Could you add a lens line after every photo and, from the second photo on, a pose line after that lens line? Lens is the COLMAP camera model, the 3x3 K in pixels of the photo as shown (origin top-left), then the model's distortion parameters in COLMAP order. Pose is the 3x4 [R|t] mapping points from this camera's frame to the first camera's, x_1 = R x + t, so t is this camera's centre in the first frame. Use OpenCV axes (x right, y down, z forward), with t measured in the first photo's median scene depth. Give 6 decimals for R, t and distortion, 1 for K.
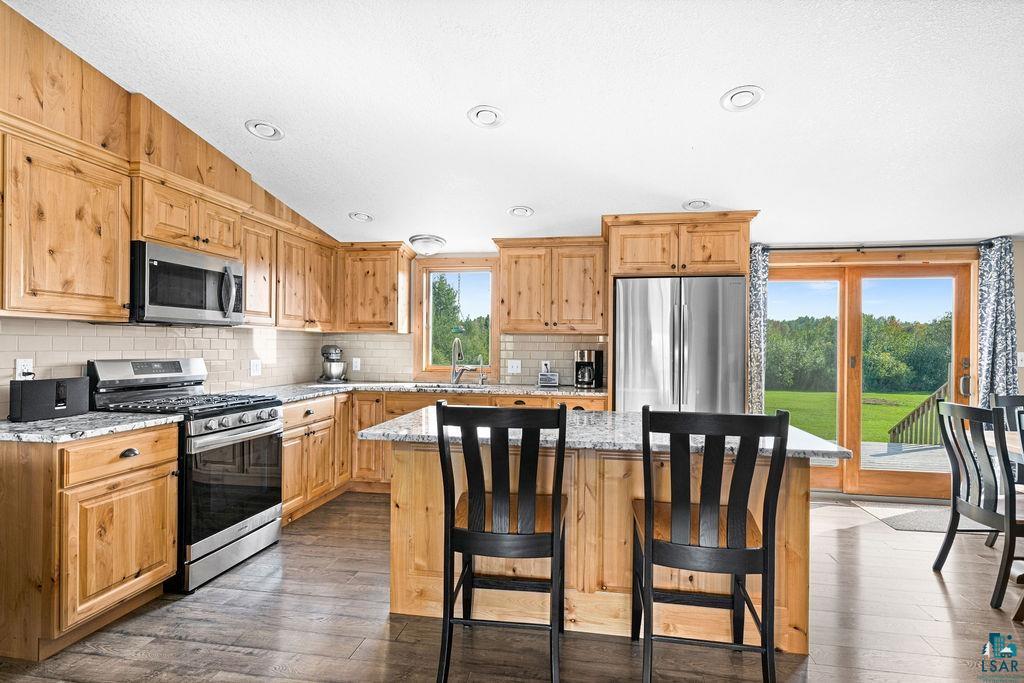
lens RADIAL K [[531.5, 0, 511.1], [0, 531.5, 342.2], [0, 0, 1]] dist [-0.002946, -0.000152]
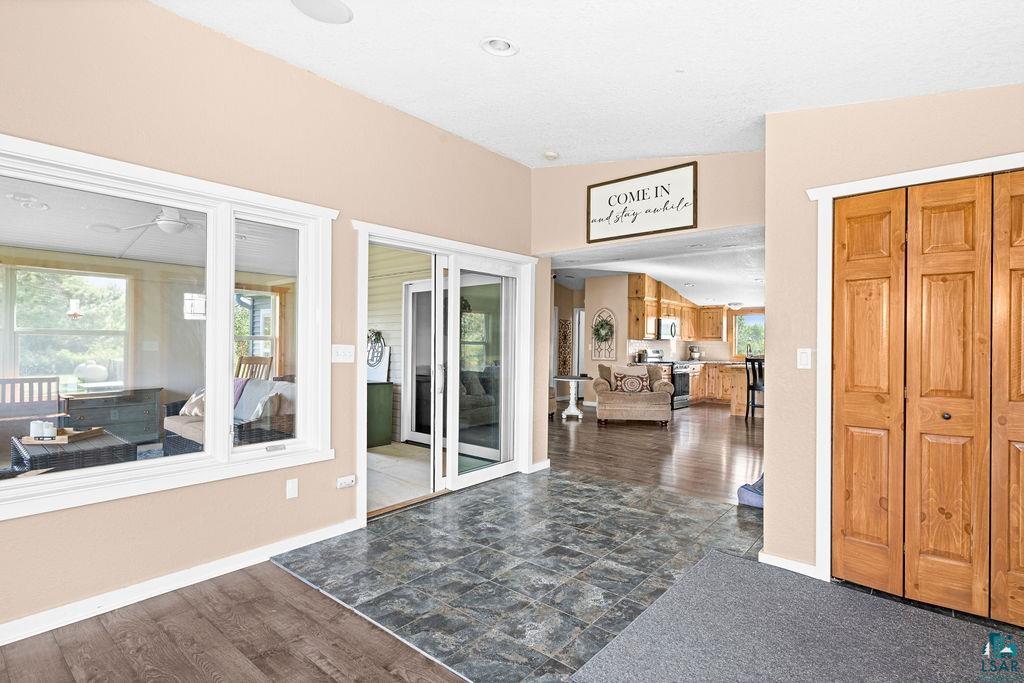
lens RADIAL K [[496.9, 0, 508.8], [0, 496.9, 342.5], [0, 0, 1]] dist [0.000278, -0.000257]
pose [[0.855229, 0.003086, -0.518241, 0.140819], [-0.005814, 0.999976, -0.003641, 0.002301], [0.518218, 0.006127, 0.855227, -1.559483]]
